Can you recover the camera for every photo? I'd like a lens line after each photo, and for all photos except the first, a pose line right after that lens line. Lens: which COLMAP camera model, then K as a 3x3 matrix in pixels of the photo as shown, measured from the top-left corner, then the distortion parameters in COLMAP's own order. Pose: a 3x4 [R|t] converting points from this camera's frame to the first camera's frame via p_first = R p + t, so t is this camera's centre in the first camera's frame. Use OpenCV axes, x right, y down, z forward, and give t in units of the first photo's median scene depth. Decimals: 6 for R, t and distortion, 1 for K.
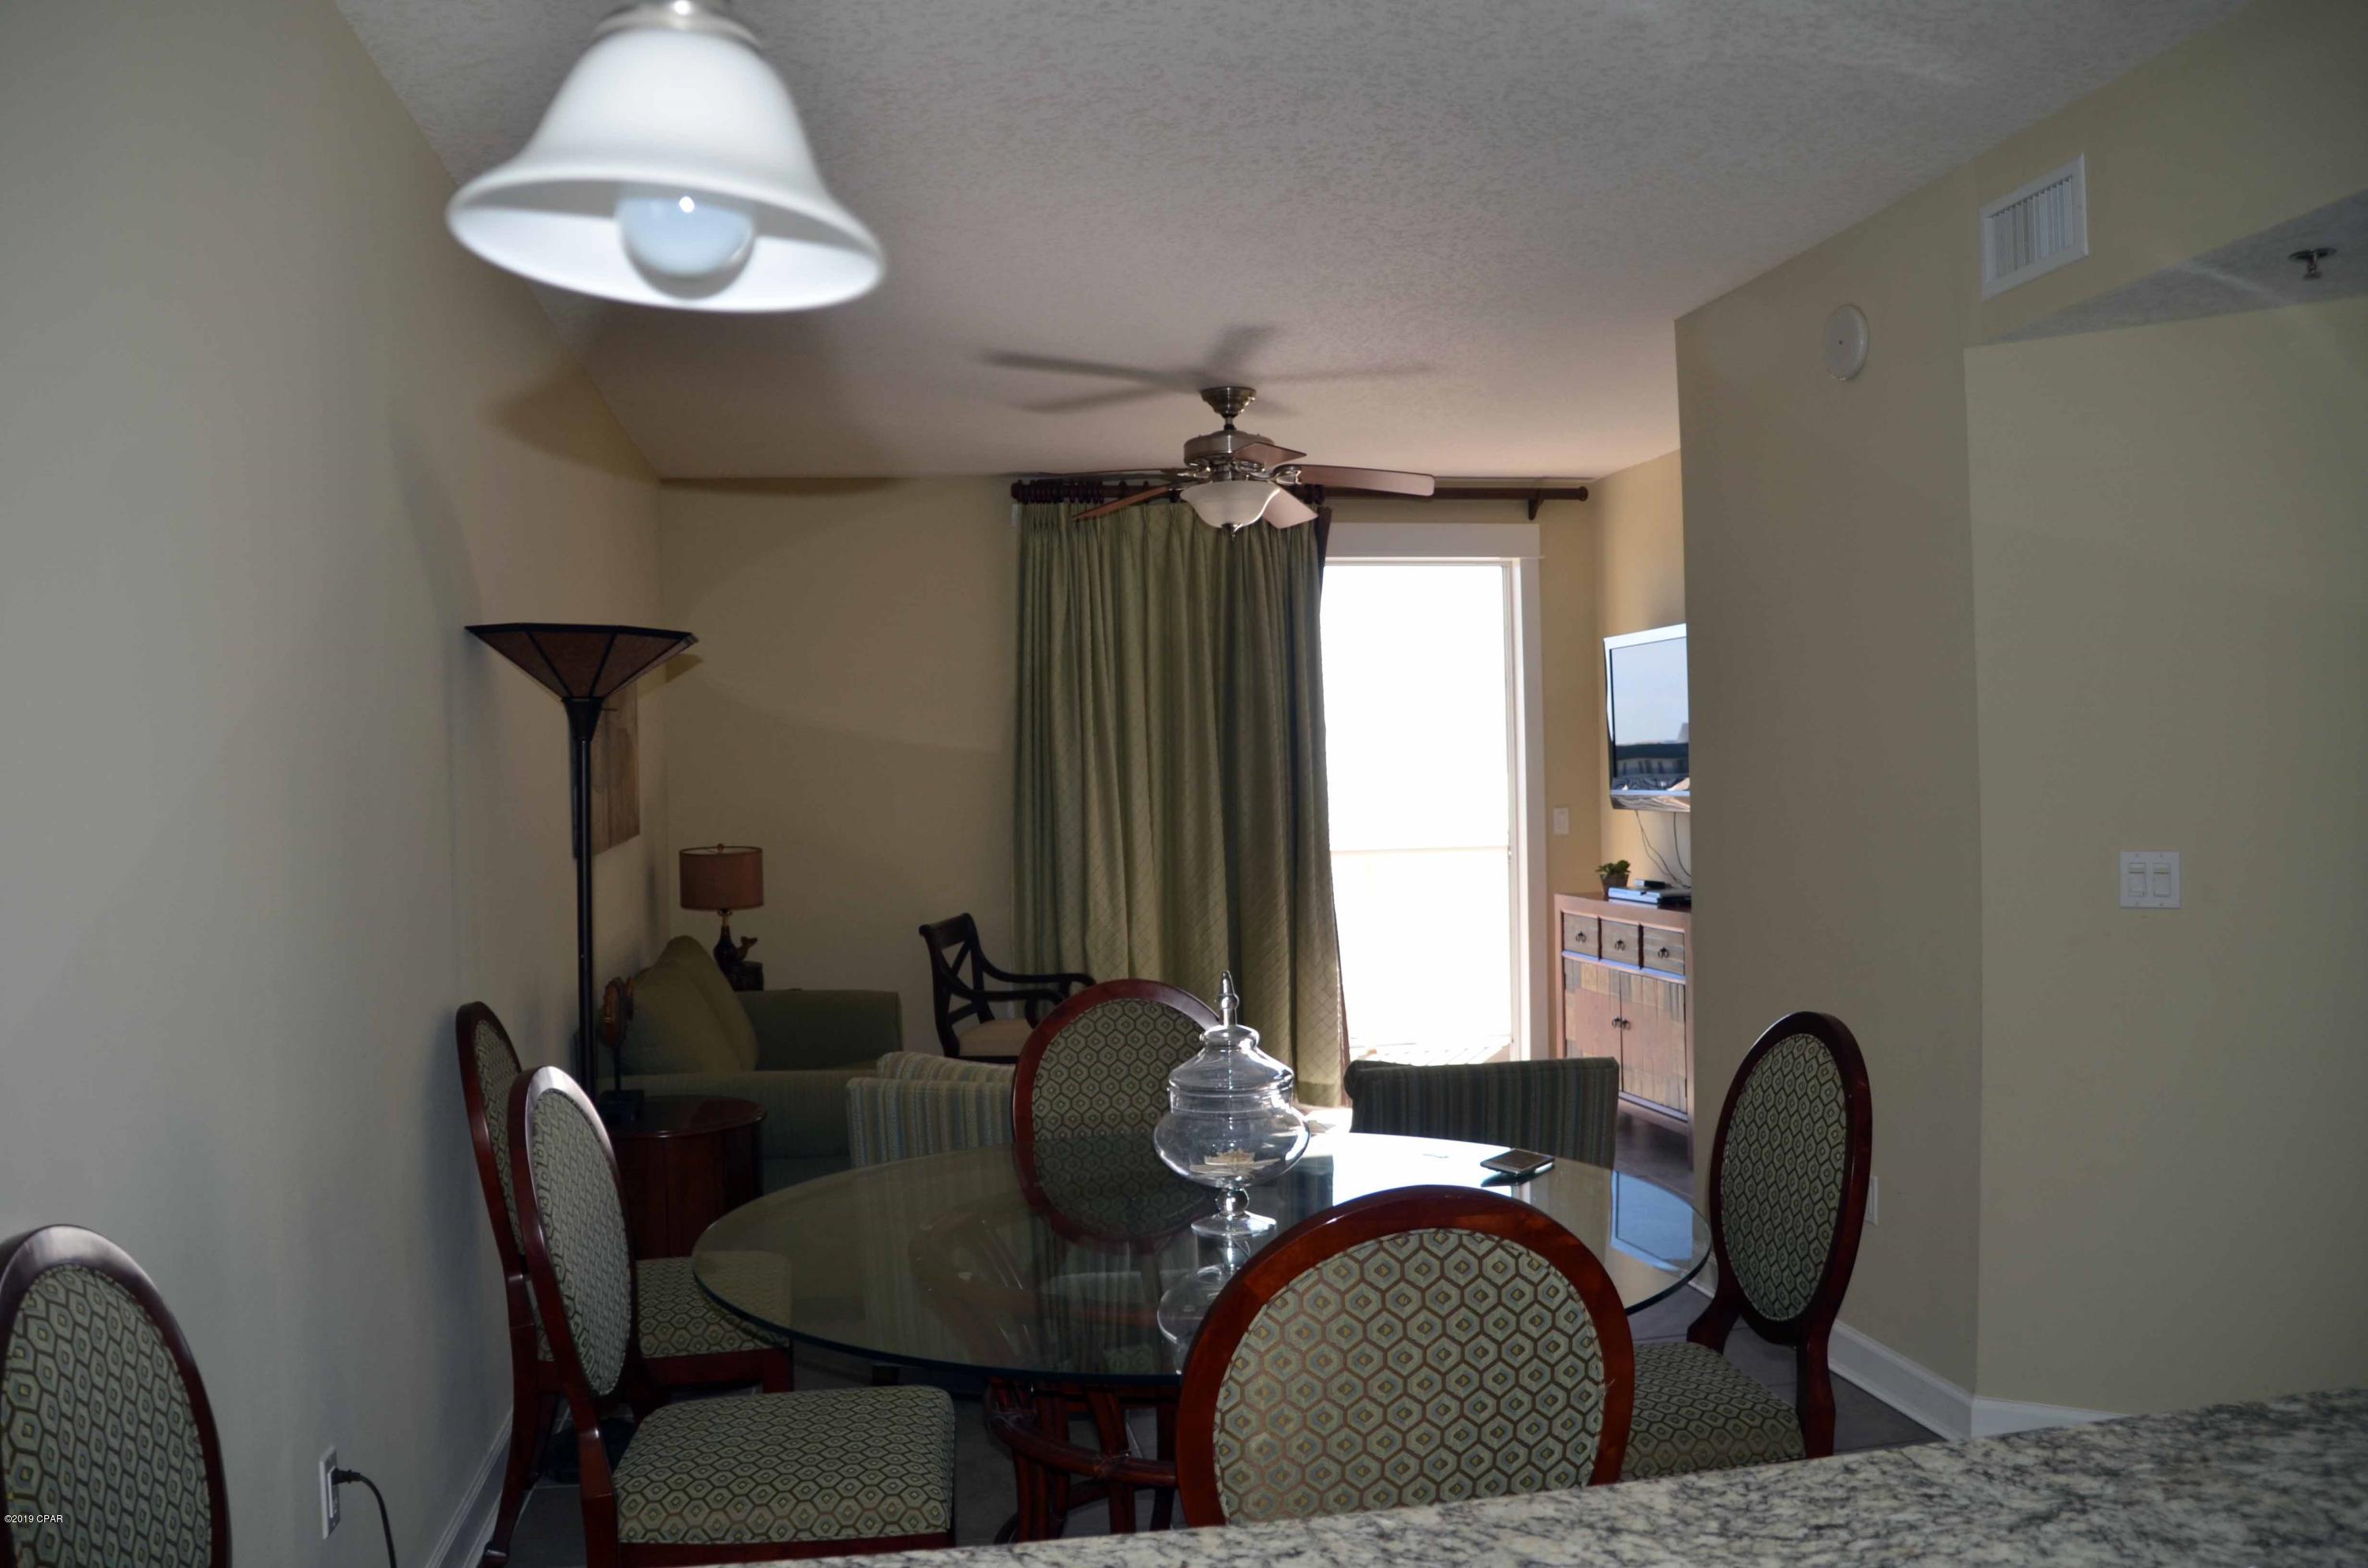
lens RADIAL K [[1861.0, 0, 1226.0], [0, 1861.0, 796.7], [0, 0, 1]] dist [-0.173943, 0.105411]
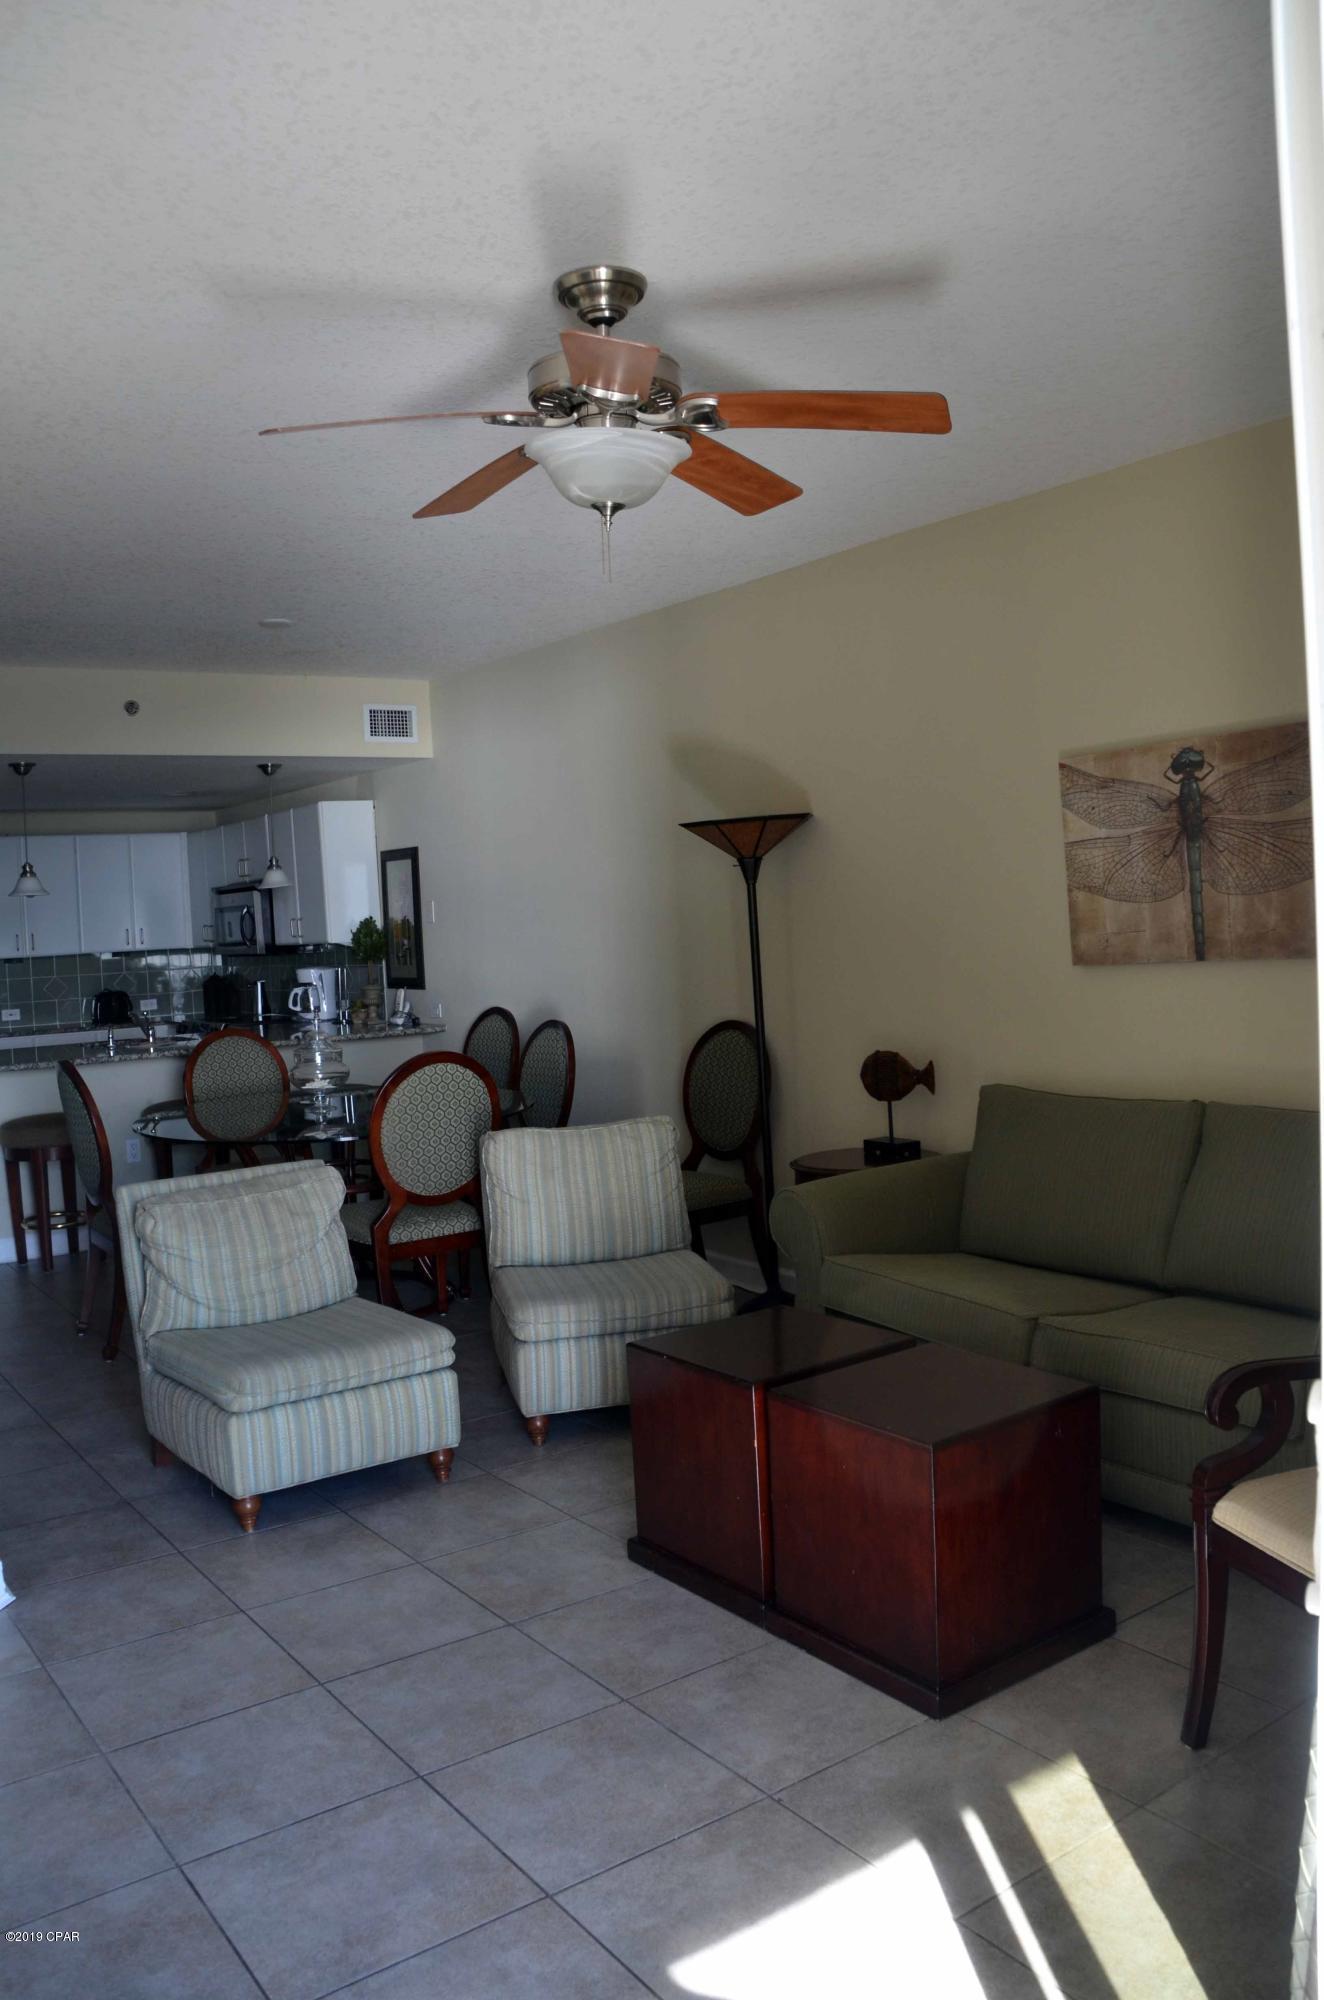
lens RADIAL K [[1572.0, 0, 662.0], [0, 1572.0, 1000.0], [0, 0, 1]] dist [-0.173943, 0.105411]
pose [[-0.900087, 0.092115, -0.425863, 0.442202], [0.064080, 0.994755, 0.079730, -0.058586], [0.430973, 0.044474, -0.901268, 2.945915]]
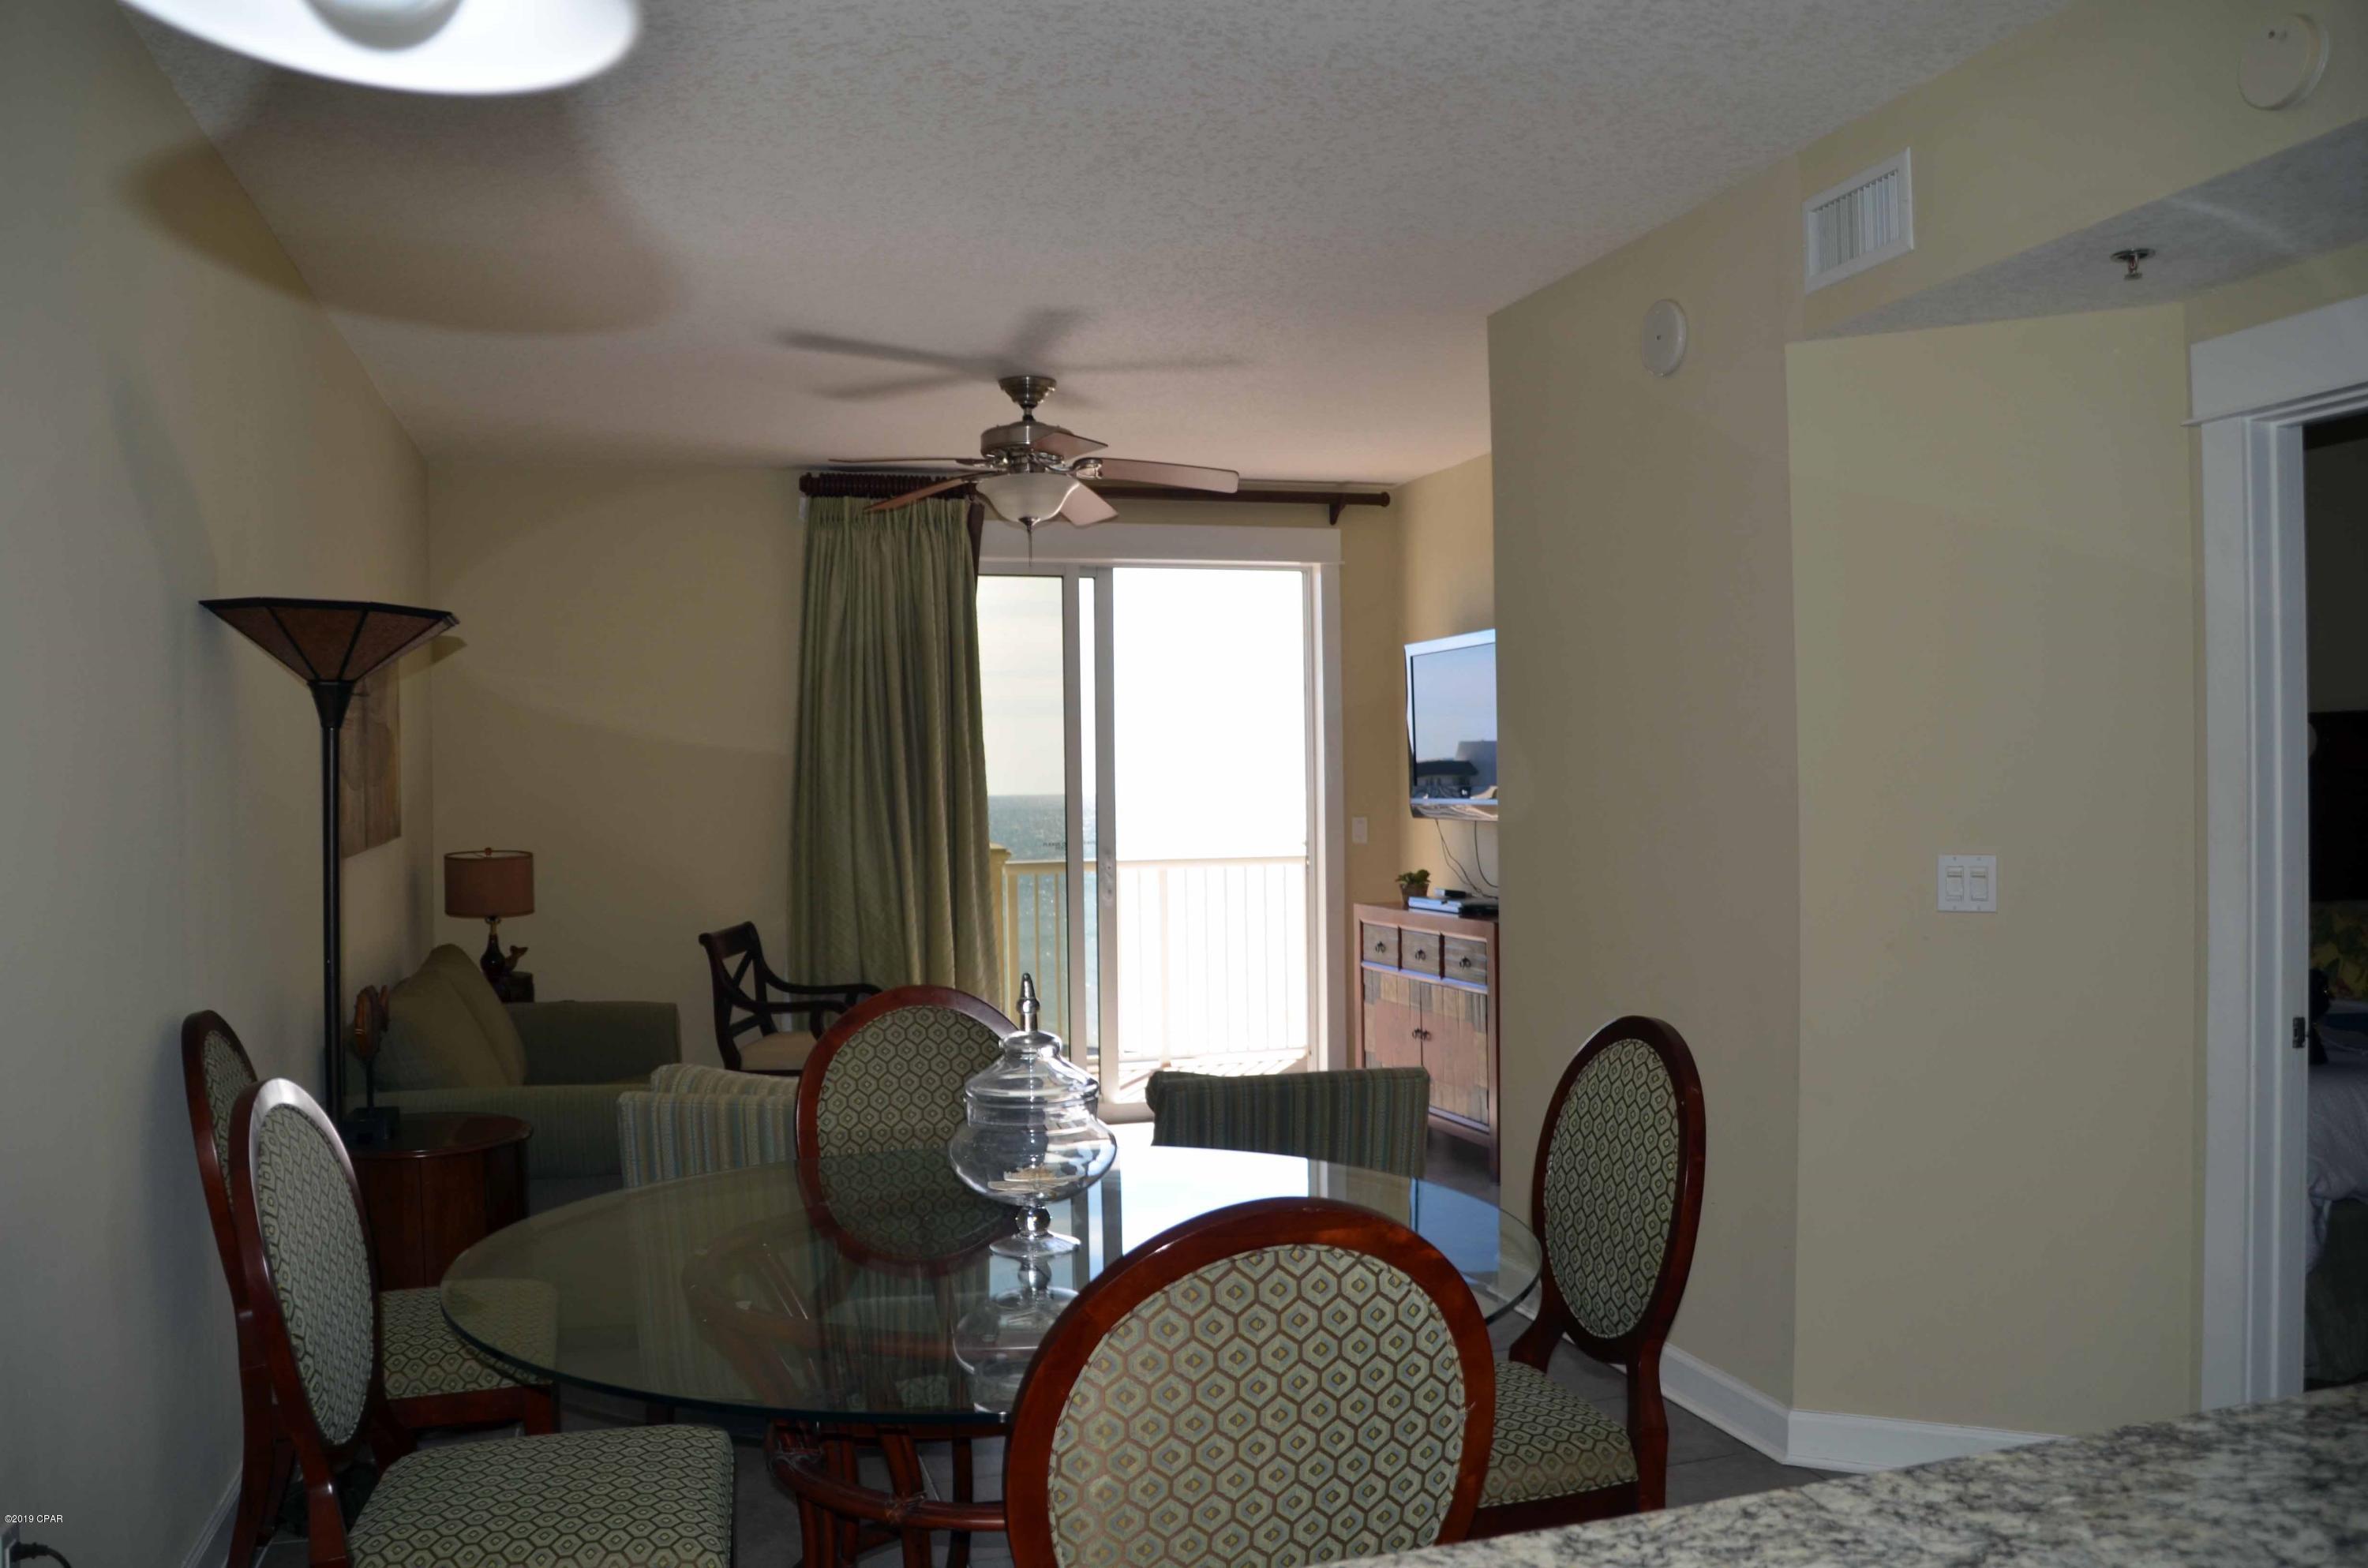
lens RADIAL K [[1861.0, 0, 1226.0], [0, 1861.0, 796.7], [0, 0, 1]] dist [-0.173943, 0.105411]
pose [[0.993556, 0.006838, 0.113134, -0.006648], [-0.005896, 0.999945, -0.008659, 0.012446], [-0.113187, 0.007936, 0.993542, 0.062677]]
